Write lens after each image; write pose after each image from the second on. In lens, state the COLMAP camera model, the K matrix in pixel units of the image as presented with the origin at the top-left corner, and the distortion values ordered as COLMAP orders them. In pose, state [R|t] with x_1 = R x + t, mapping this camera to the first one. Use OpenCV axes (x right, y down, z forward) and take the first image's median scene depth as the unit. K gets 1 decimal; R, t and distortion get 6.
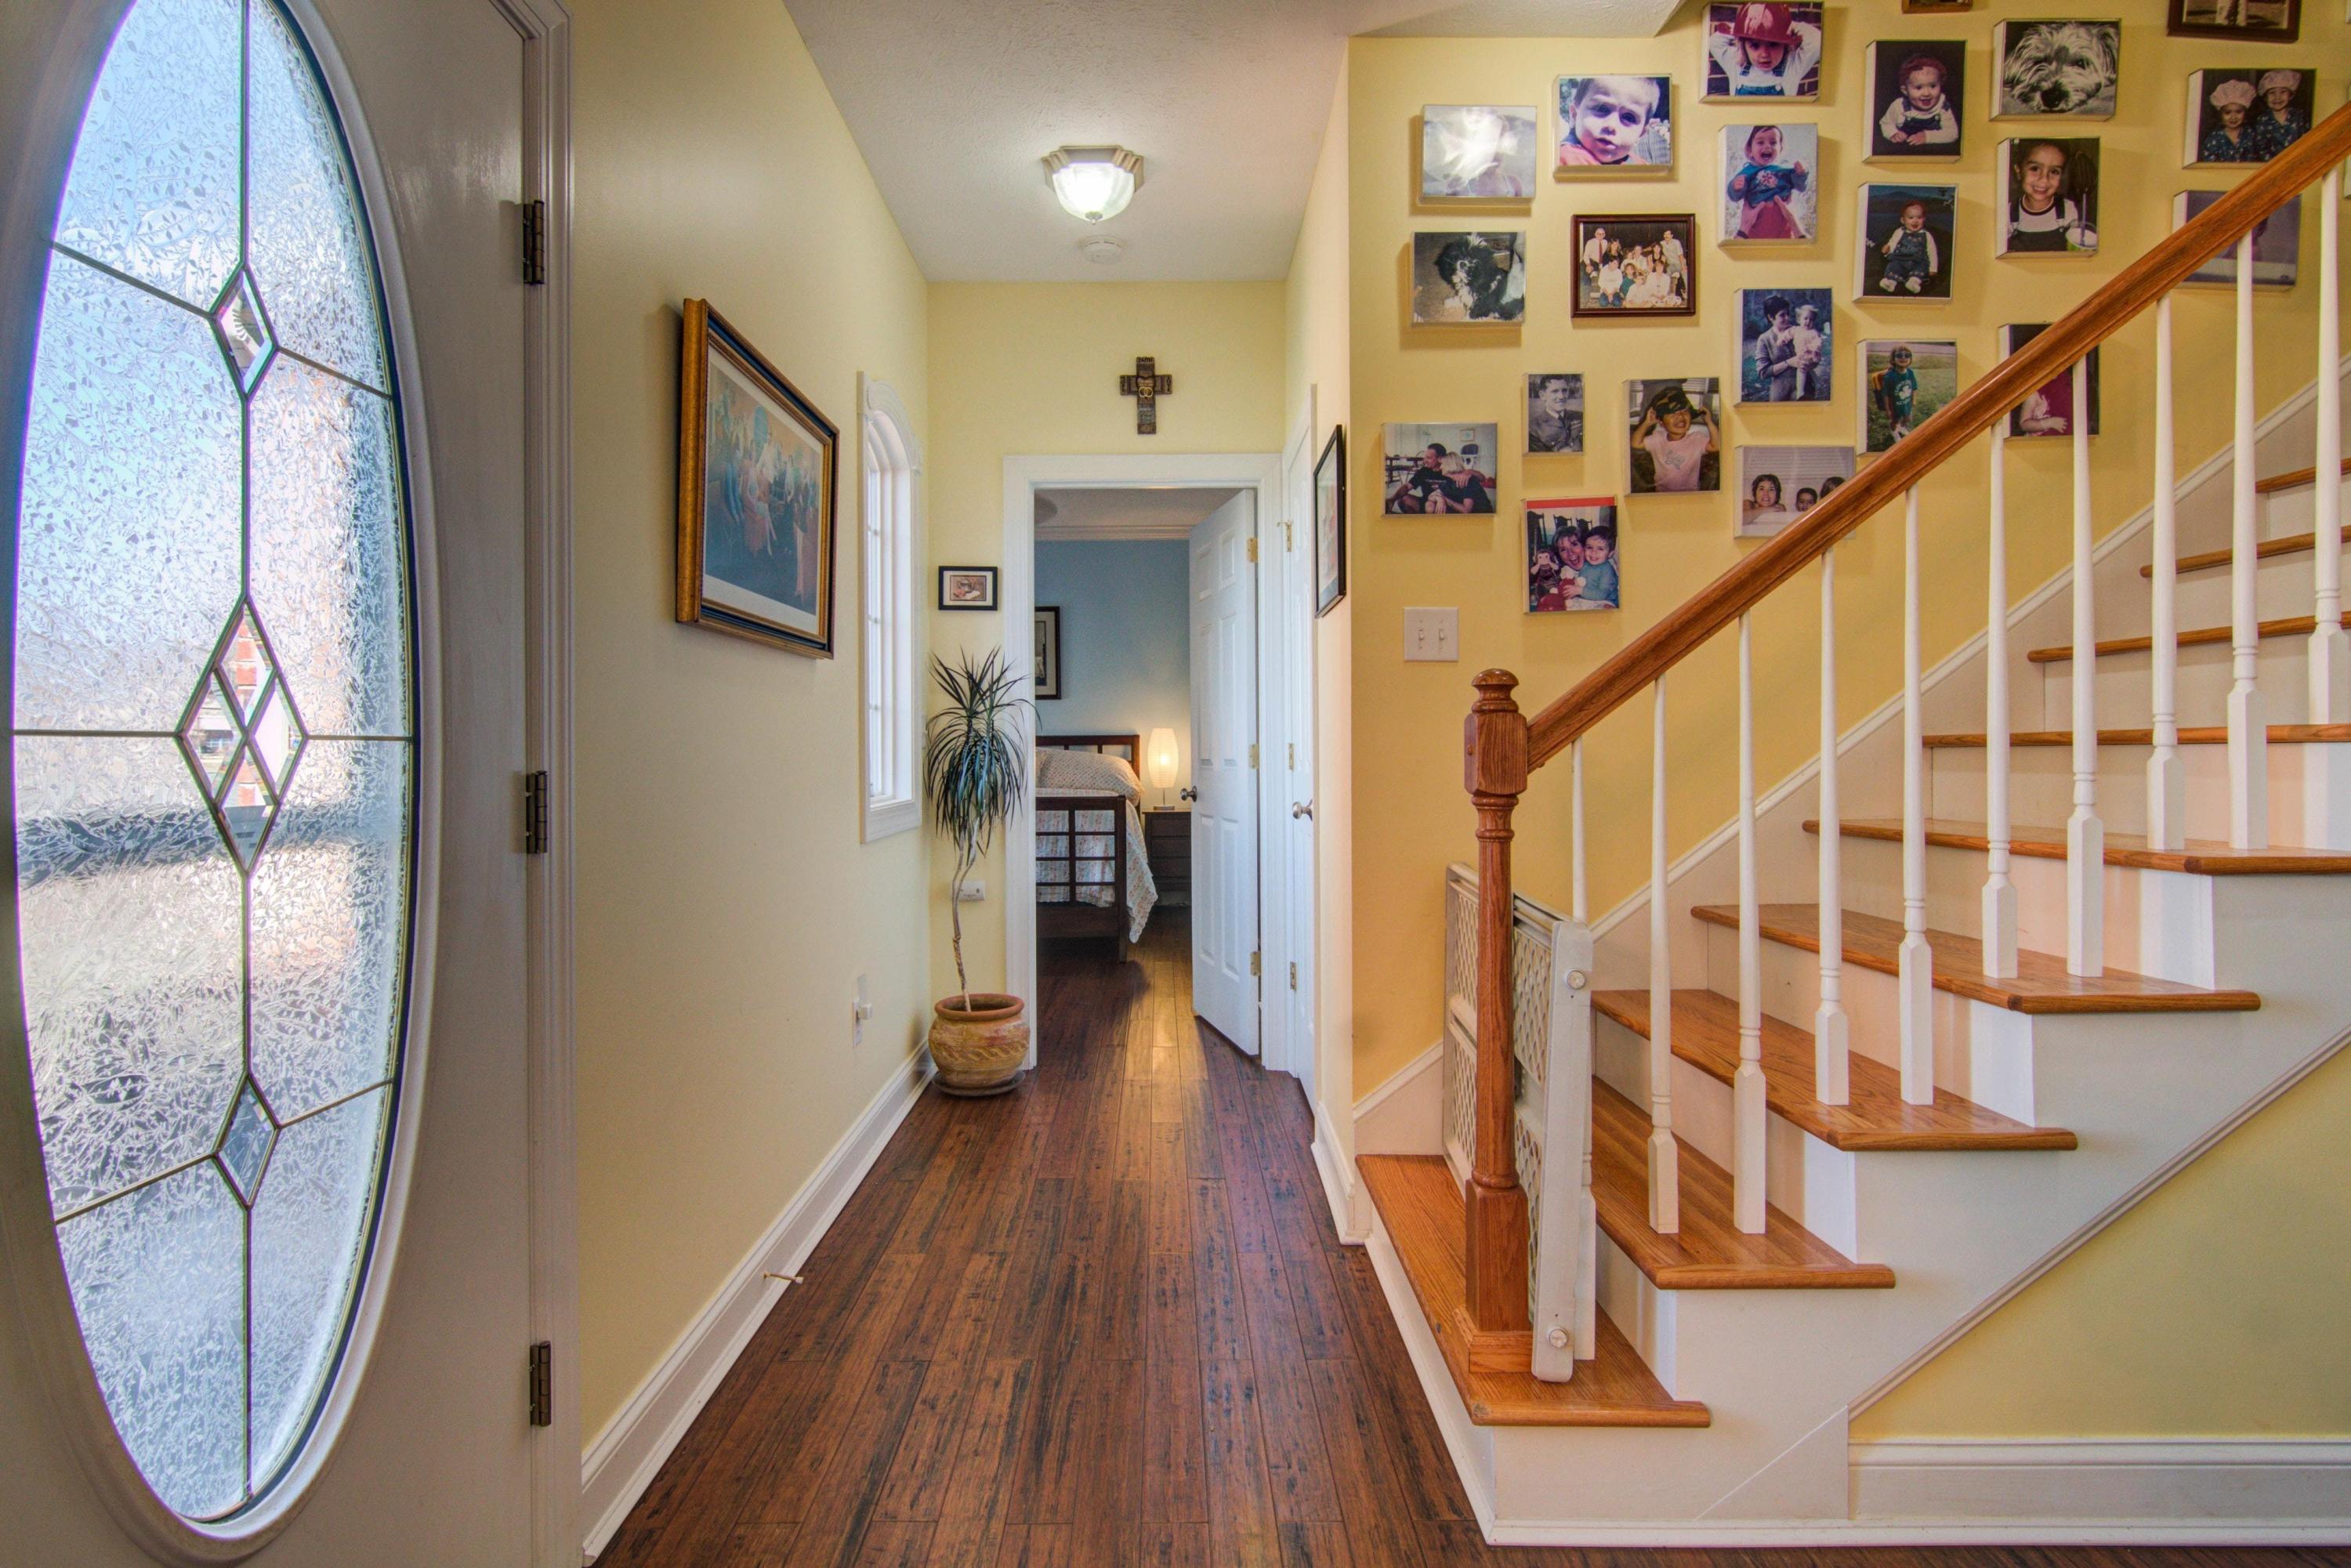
lens RADIAL K [[1172.1, 0, 1167.0], [0, 1172.1, 760.3], [0, 0, 1]] dist [-0.000559, -0.000073]
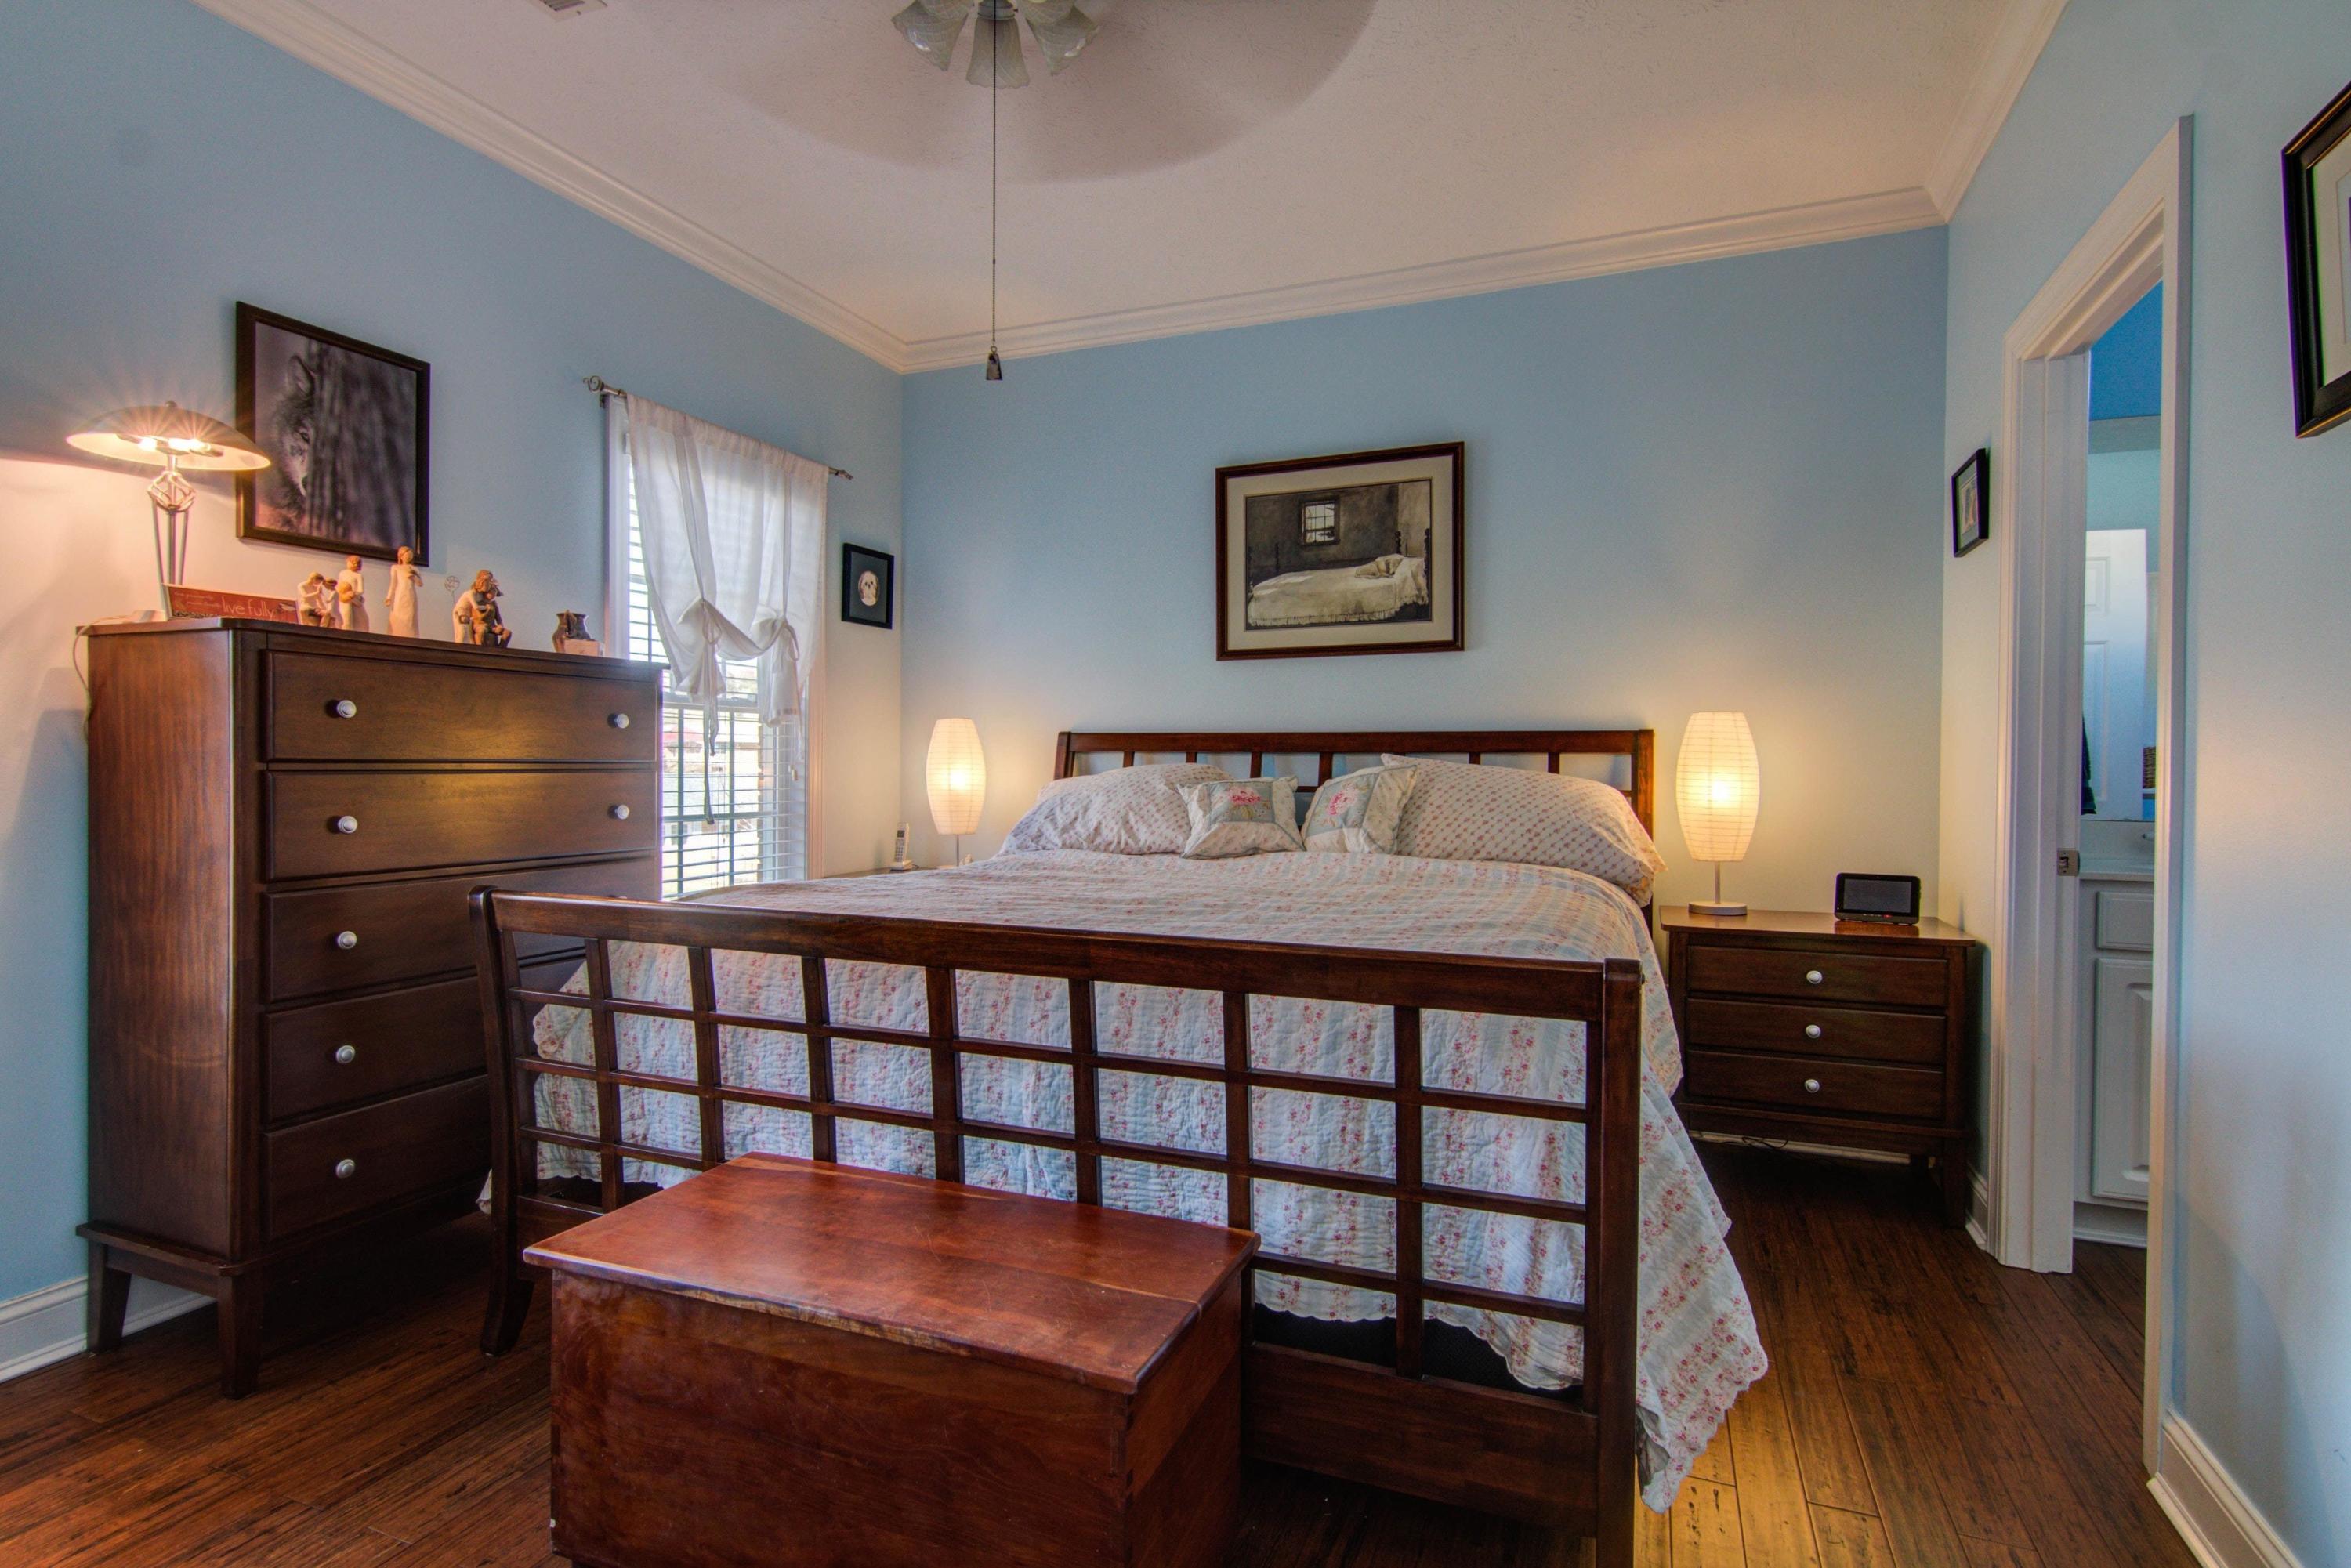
lens RADIAL K [[1172.1, 0, 1167.0], [0, 1172.1, 760.3], [0, 0, 1]] dist [-0.000559, -0.000073]
pose [[0.924501, 0.010892, -0.381023, -0.032882], [-0.013971, 0.999888, -0.005317, -0.008453], [0.380923, 0.010239, 0.924550, 0.732459]]
